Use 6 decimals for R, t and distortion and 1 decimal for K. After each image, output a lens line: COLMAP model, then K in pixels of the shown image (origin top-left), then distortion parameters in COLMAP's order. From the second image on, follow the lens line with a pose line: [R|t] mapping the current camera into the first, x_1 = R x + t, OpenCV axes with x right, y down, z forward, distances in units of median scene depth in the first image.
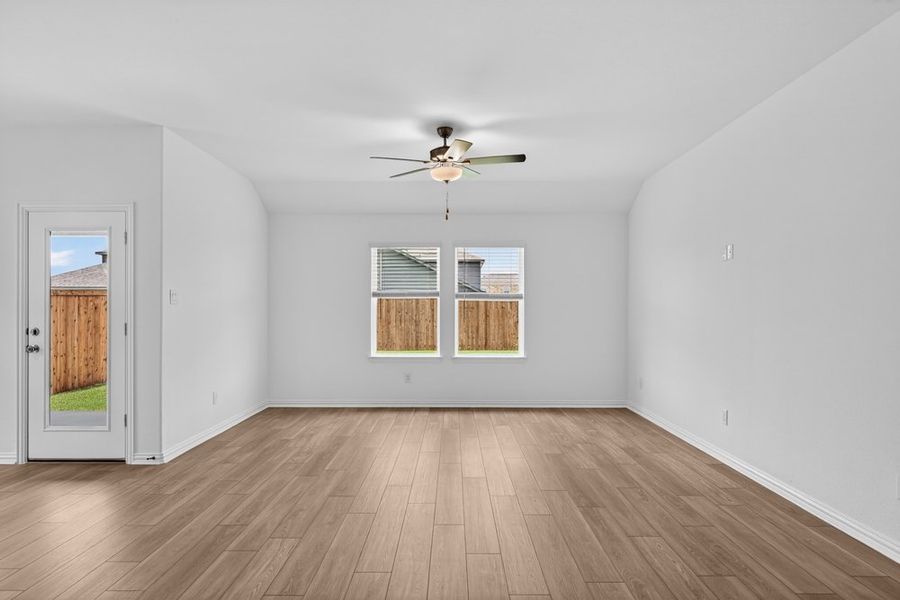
lens RADIAL K [[519.7, 0, 455.5], [0, 519.7, 302.1], [0, 0, 1]] dist [0.000967, -0.001669]
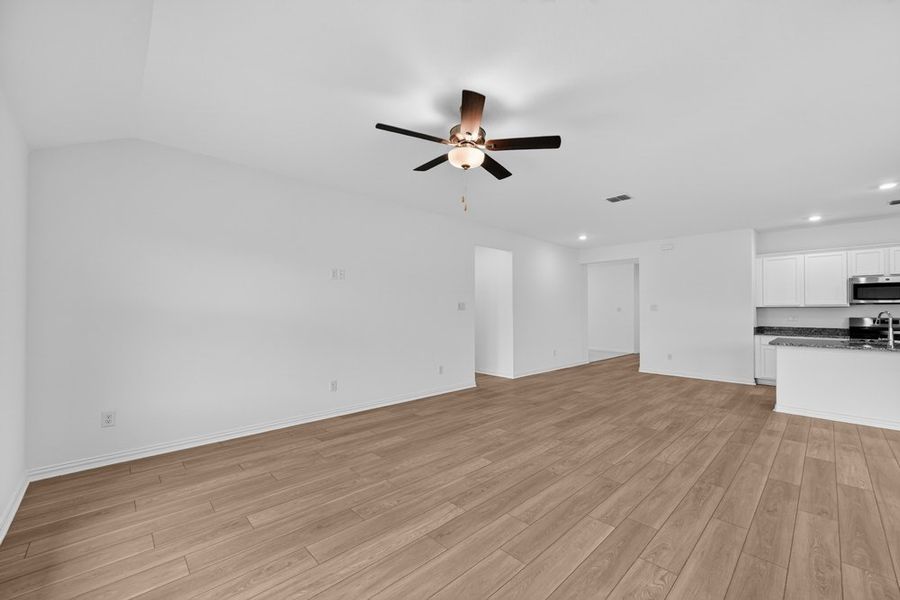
lens RADIAL K [[358.6, 0, 450.9], [0, 358.6, 305.3], [0, 0, 1]] dist [0.000549, 0.001262]
pose [[-0.685580, 0.010548, 0.727920, -0.435905], [-0.012092, 0.999592, -0.025874, 0.016959], [-0.727896, -0.026541, -0.685173, 1.424429]]
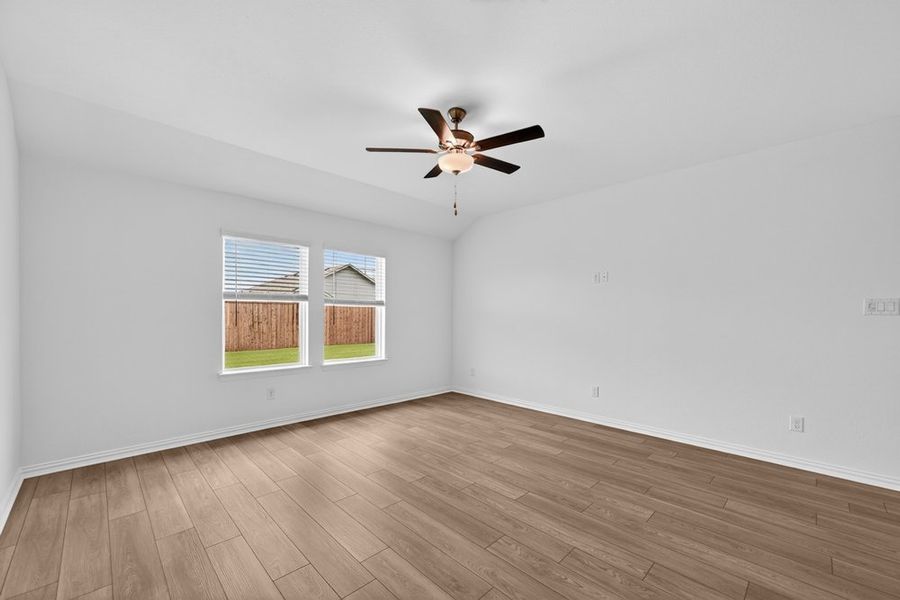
lens RADIAL K [[358.6, 0, 453.5], [0, 358.6, 317.5], [0, 0, 1]] dist [0.000549, 0.001262]
pose [[0.710425, -0.000189, 0.703773, -0.451322], [-0.017366, 0.999691, 0.017798, 0.004756], [-0.703559, -0.024866, 0.710202, 0.561994]]
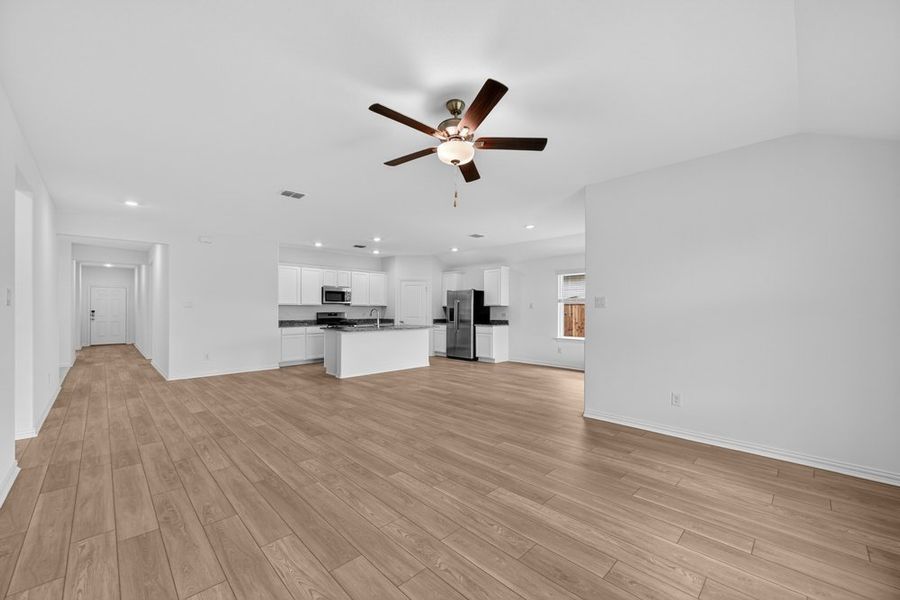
lens RADIAL K [[358.6, 0, 450.5], [0, 358.6, 310.4], [0, 0, 1]] dist [0.000549, 0.001262]
pose [[-0.716389, 0.001202, -0.697700, 0.396872], [0.007121, 0.999959, -0.005588, 0.014354], [0.697665, -0.008972, -0.716368, 1.411453]]
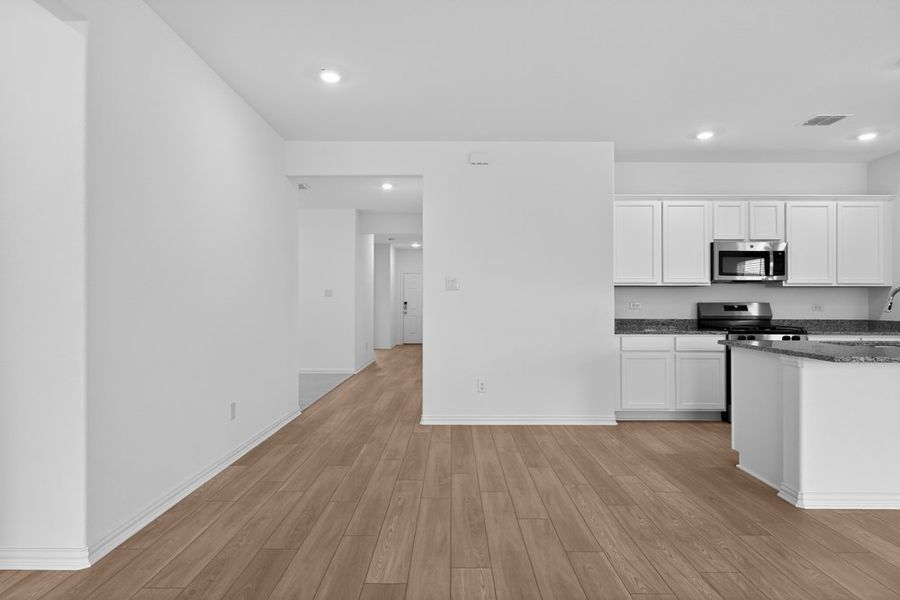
lens RADIAL K [[493.2, 0, 442.7], [0, 493.2, 296.4], [0, 0, 1]] dist [-0.022435, -0.000251]
pose [[-0.999827, -0.002777, 0.018378, 0.134020], [-0.003287, 0.999608, -0.027804, 0.030053], [-0.018293, -0.027860, -0.999444, 0.659258]]
